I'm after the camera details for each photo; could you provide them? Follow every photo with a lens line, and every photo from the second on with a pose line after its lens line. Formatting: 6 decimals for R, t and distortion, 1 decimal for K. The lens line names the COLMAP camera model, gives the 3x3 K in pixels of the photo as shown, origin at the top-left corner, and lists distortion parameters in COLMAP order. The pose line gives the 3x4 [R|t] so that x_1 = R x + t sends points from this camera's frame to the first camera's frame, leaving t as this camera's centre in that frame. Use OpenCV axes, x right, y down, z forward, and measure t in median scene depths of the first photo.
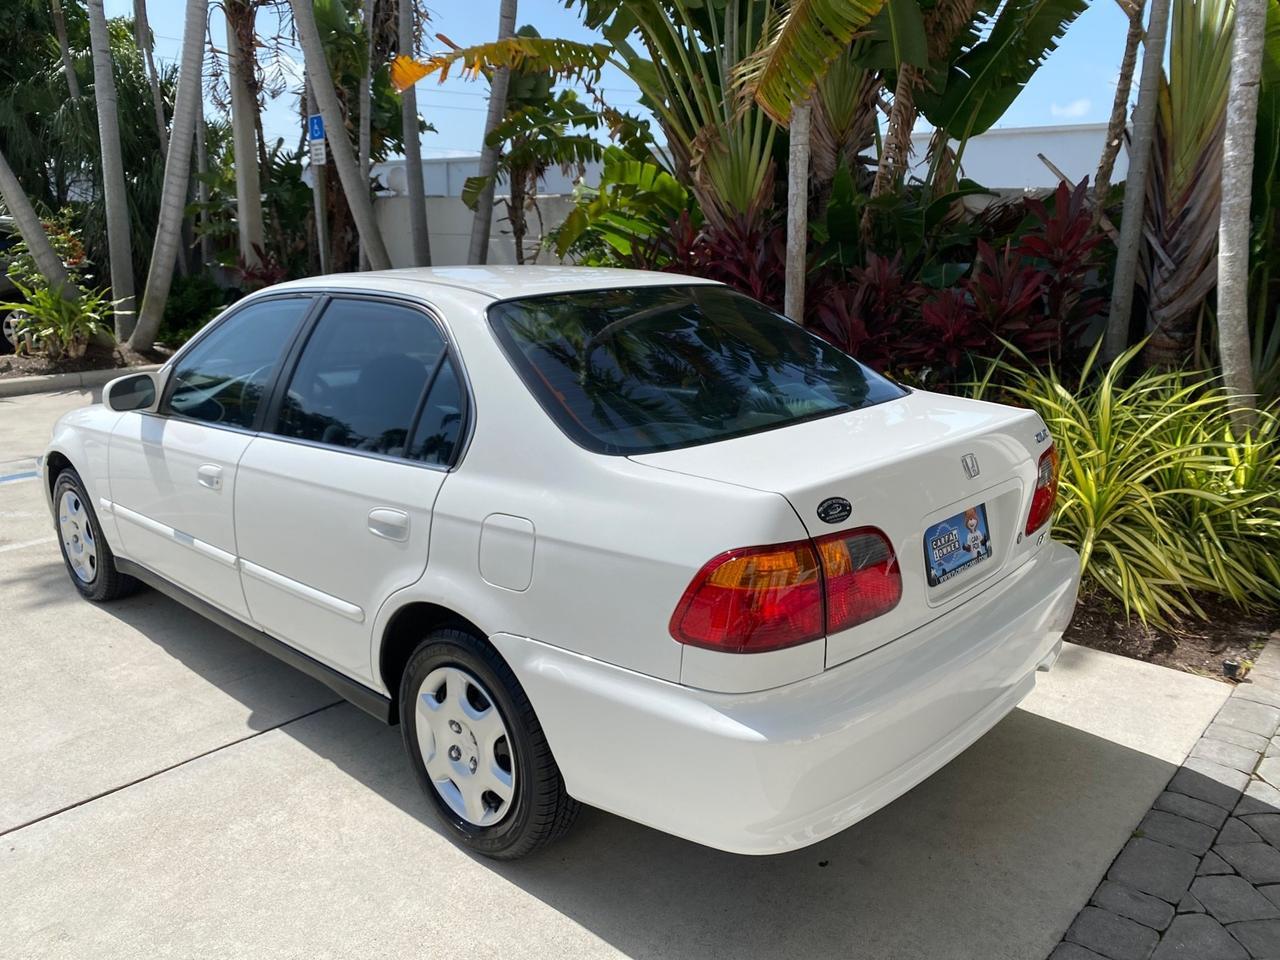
lens RADIAL K [[990.4, 0, 641.4], [0, 990.4, 473.3], [0, 0, 1]] dist [0.003945, 0.002858]
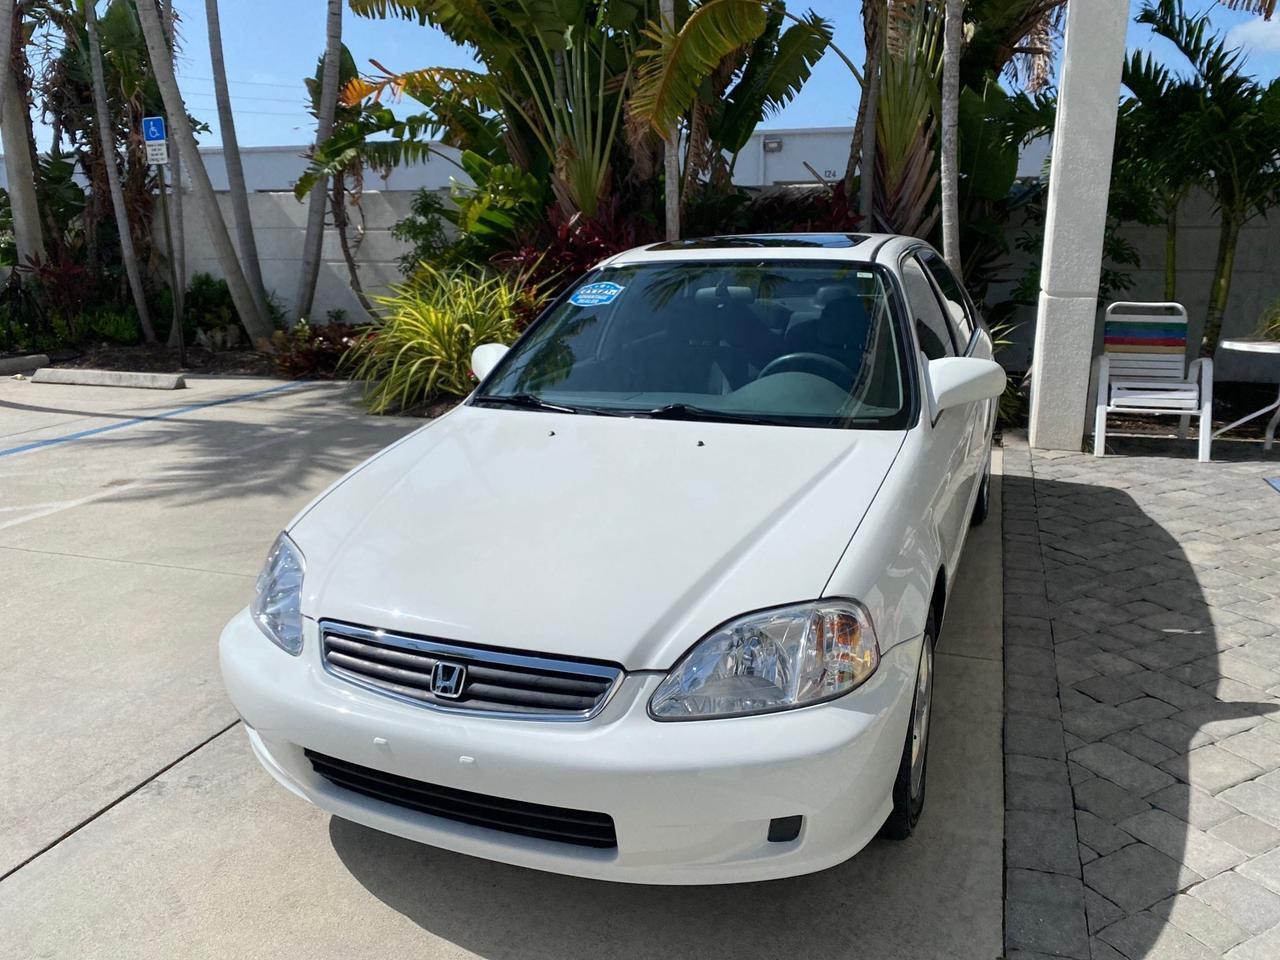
lens RADIAL K [[977.4, 0, 642.2], [0, 977.4, 479.7], [0, 0, 1]] dist [0.040254, -0.047894]
pose [[0.928422, -0.109980, 0.354876, -0.454775], [0.105343, 0.993907, 0.032425, 0.089638], [-0.356280, 0.007280, 0.934351, -0.328942]]
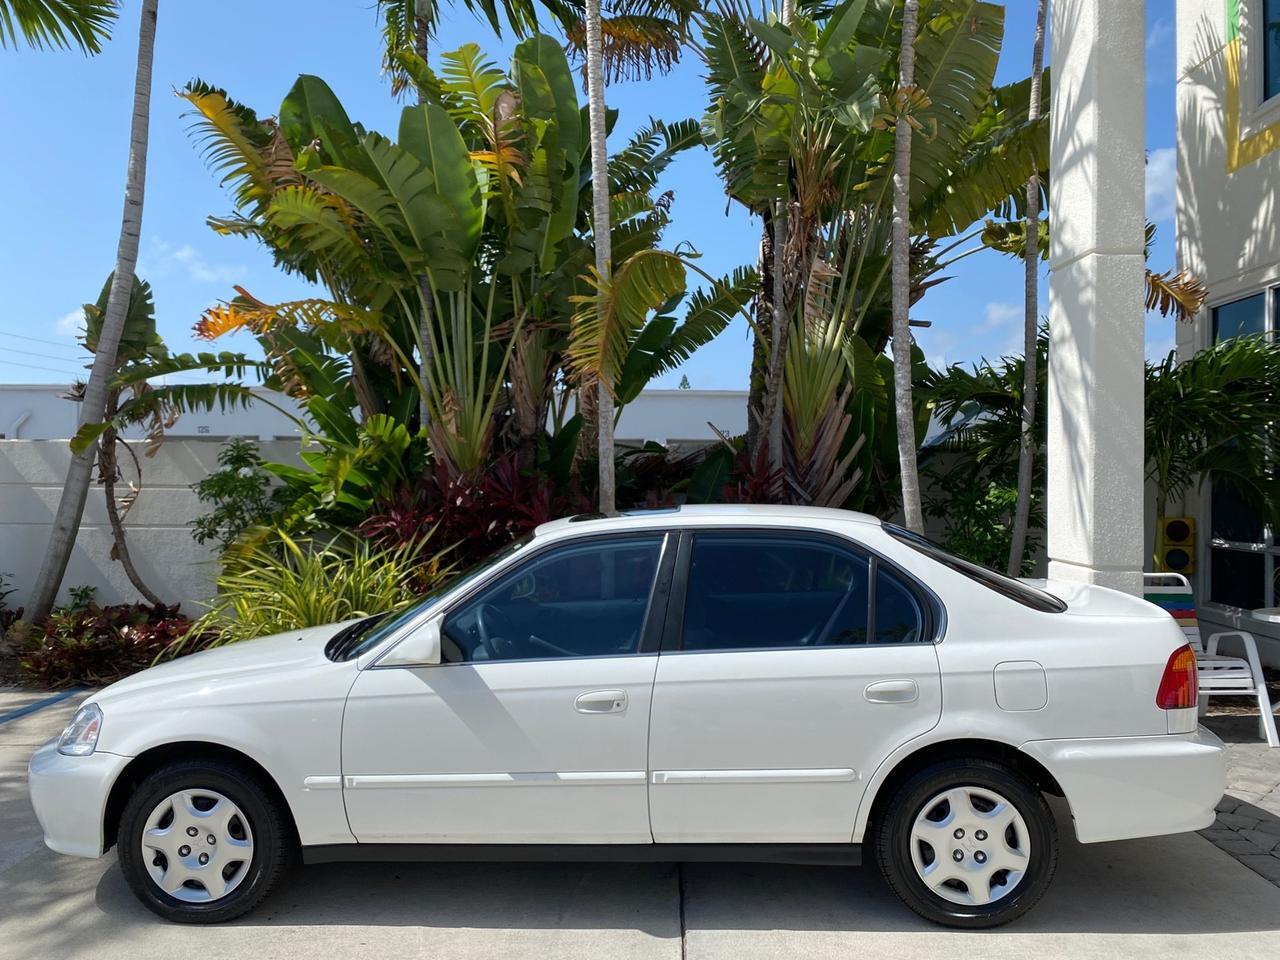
lens RADIAL K [[977.1, 0, 640.0], [0, 977.1, 480.0], [0, 0, 1]] dist [0.017782, -0.003434]
pose [[0.762754, -0.010118, 0.646609, -0.631213], [0.158964, 0.972132, -0.172306, -0.025077], [-0.626847, 0.234214, 0.743106, 0.070598]]
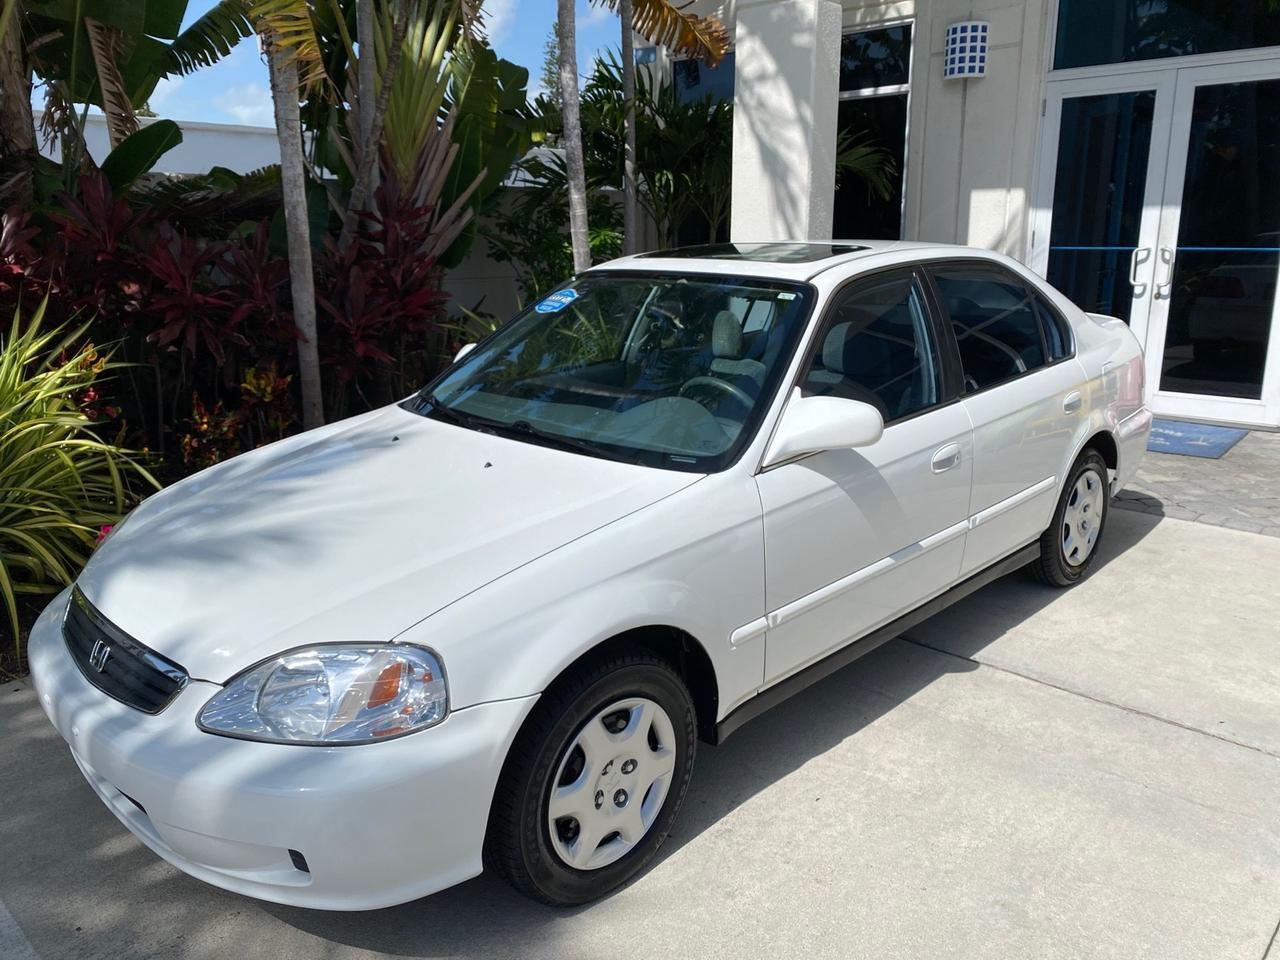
lens RADIAL K [[985.3, 0, 644.8], [0, 985.3, 474.7], [0, 0, 1]] dist [0.002114, 0.010922]
pose [[0.029845, -0.253557, 0.966860, -0.806142], [0.243119, 0.940084, 0.239031, -0.167008], [-0.969537, 0.227928, 0.089702, 0.697584]]
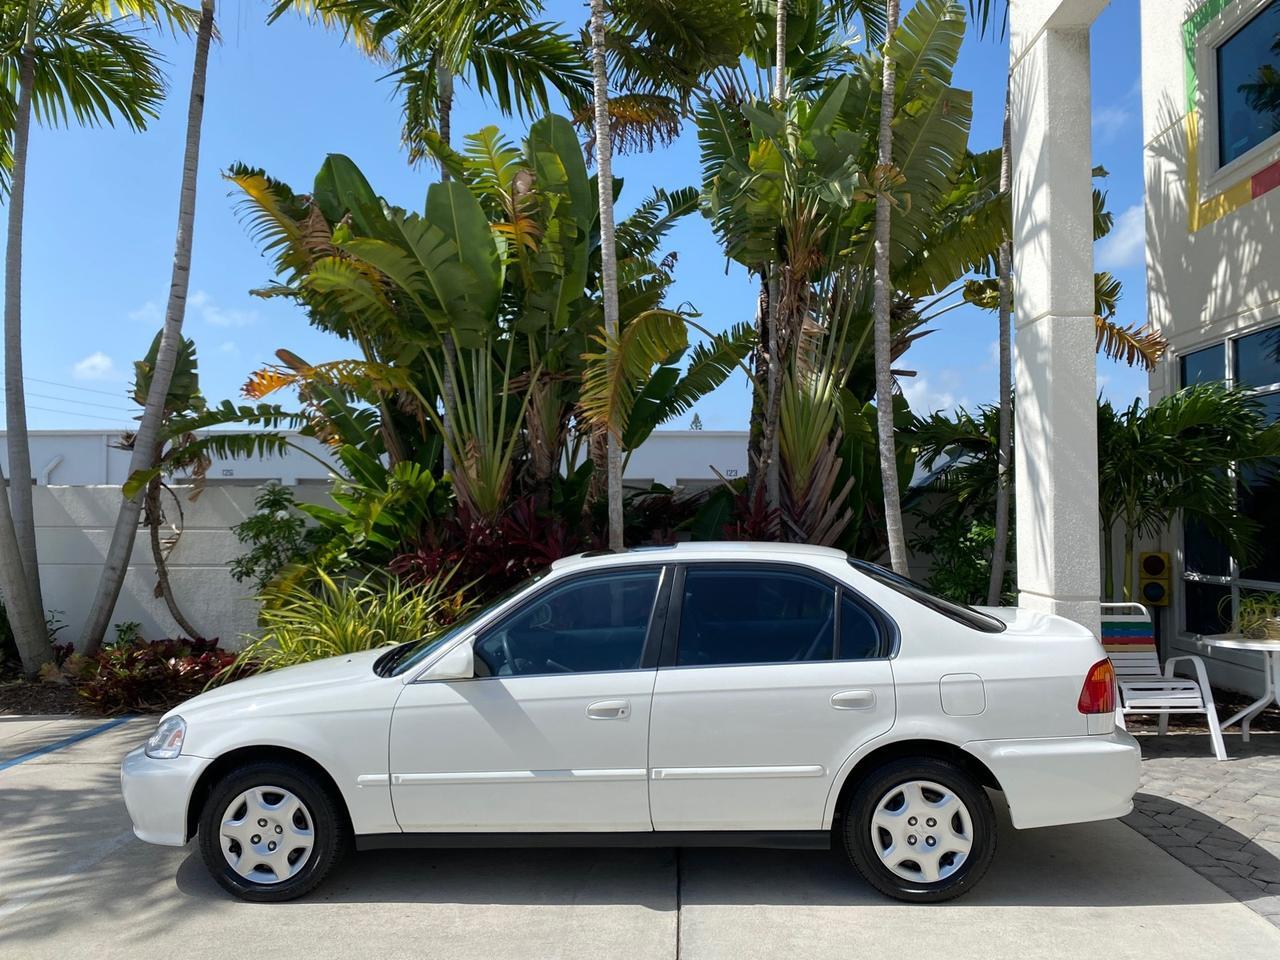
lens RADIAL K [[977.4, 0, 642.2], [0, 977.4, 479.7], [0, 0, 1]] dist [0.040254, -0.047894]
pose [[0.769638, 0.010454, 0.638395, -0.702779], [0.162822, 0.963594, -0.212075, -0.005275], [-0.617370, 0.267166, 0.739917, -0.026838]]
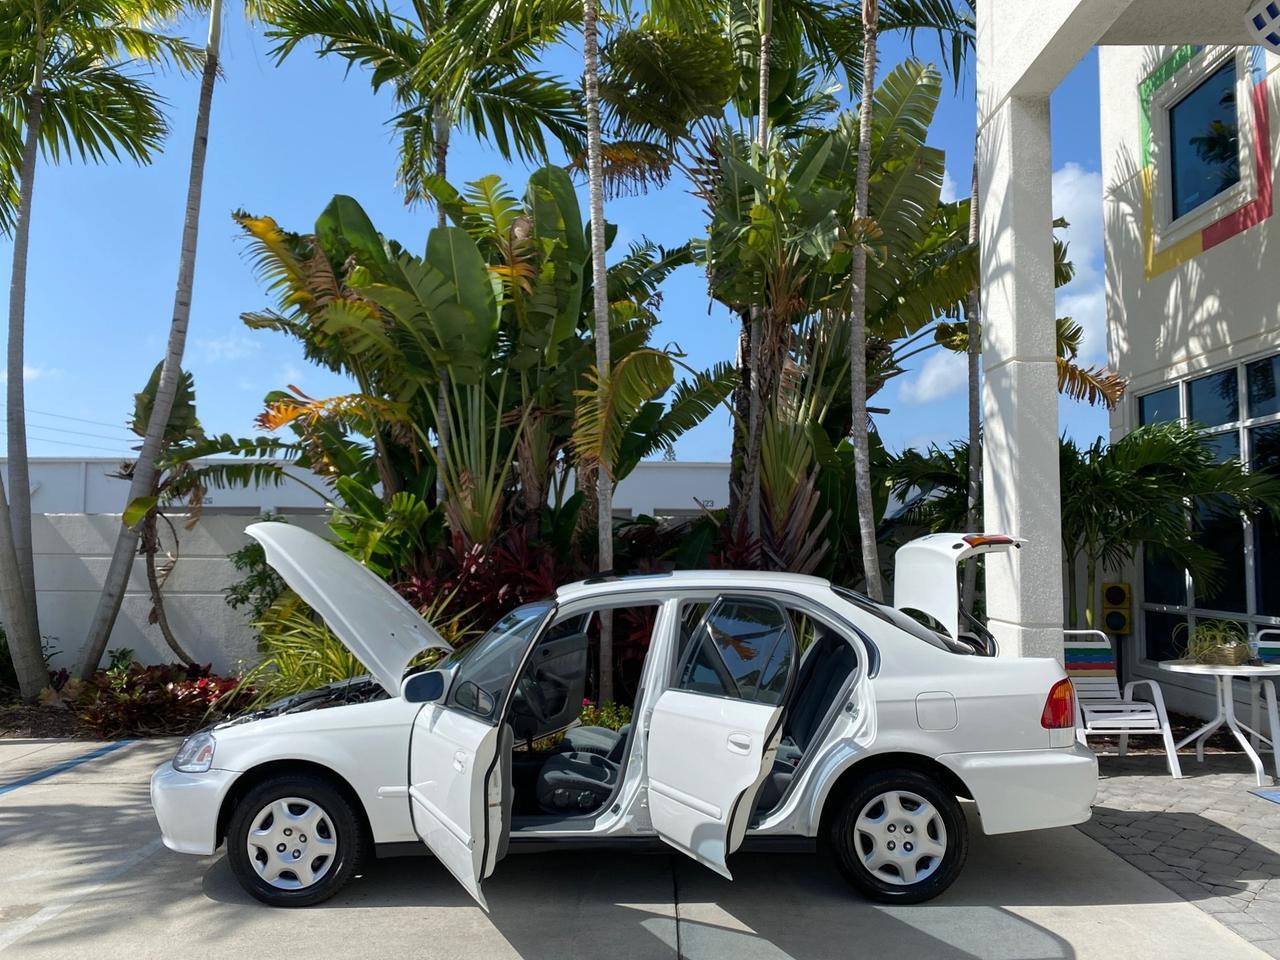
lens RADIAL K [[978.3, 0, 640.0], [0, 978.3, 480.0], [0, 0, 1]] dist [0.042845, -0.053307]
pose [[0.752842, 0.034226, 0.657310, -0.765587], [0.162889, 0.957895, -0.236441, 0.002212], [-0.637727, 0.285072, 0.715569, -0.063049]]
